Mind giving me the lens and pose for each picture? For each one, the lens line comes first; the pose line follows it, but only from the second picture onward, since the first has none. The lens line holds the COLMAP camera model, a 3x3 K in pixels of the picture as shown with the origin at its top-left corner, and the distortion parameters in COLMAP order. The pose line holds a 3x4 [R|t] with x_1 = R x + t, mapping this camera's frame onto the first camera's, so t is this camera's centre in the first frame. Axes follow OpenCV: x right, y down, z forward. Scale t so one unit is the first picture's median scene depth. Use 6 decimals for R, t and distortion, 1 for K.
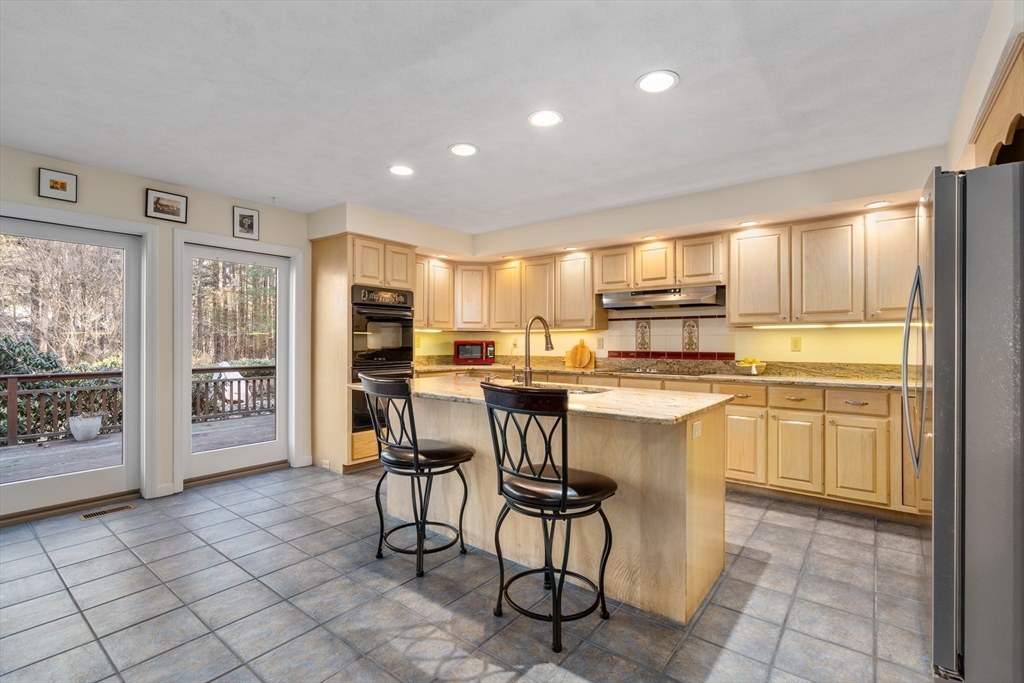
lens RADIAL K [[468.7, 0, 511.9], [0, 468.7, 343.8], [0, 0, 1]] dist [-0.005580, 0.000824]
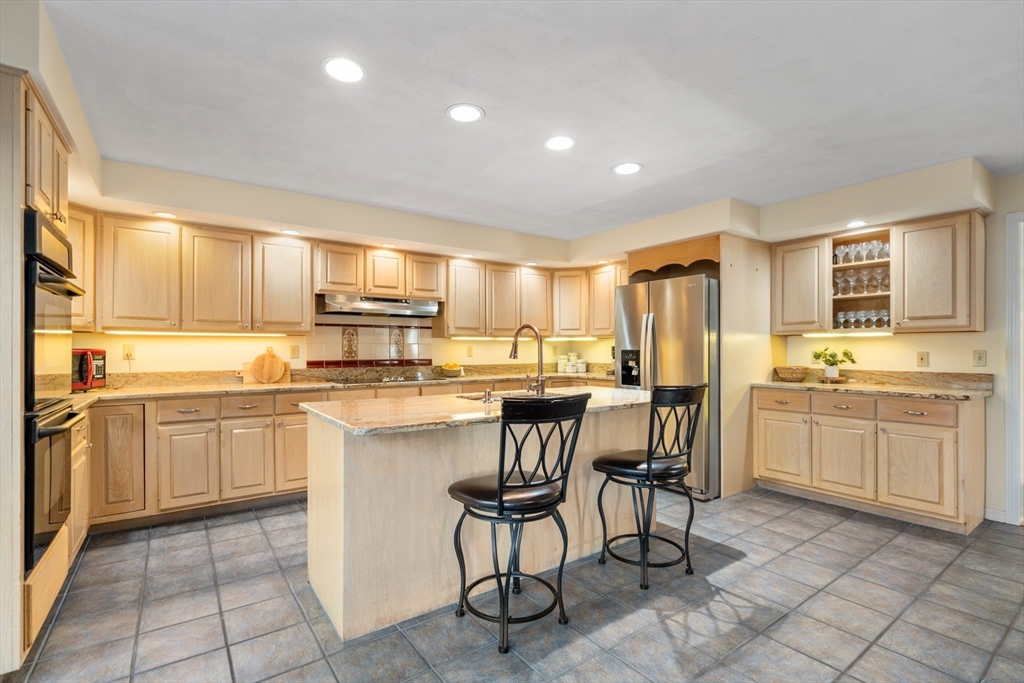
lens RADIAL K [[468.7, 0, 513.8], [0, 468.7, 341.9], [0, 0, 1]] dist [-0.005580, 0.000824]
pose [[0.272187, 0.015140, 0.962125, -0.635308], [0.005008, 0.999840, -0.017150, -0.003375], [-0.962231, 0.009487, 0.272068, 0.512994]]
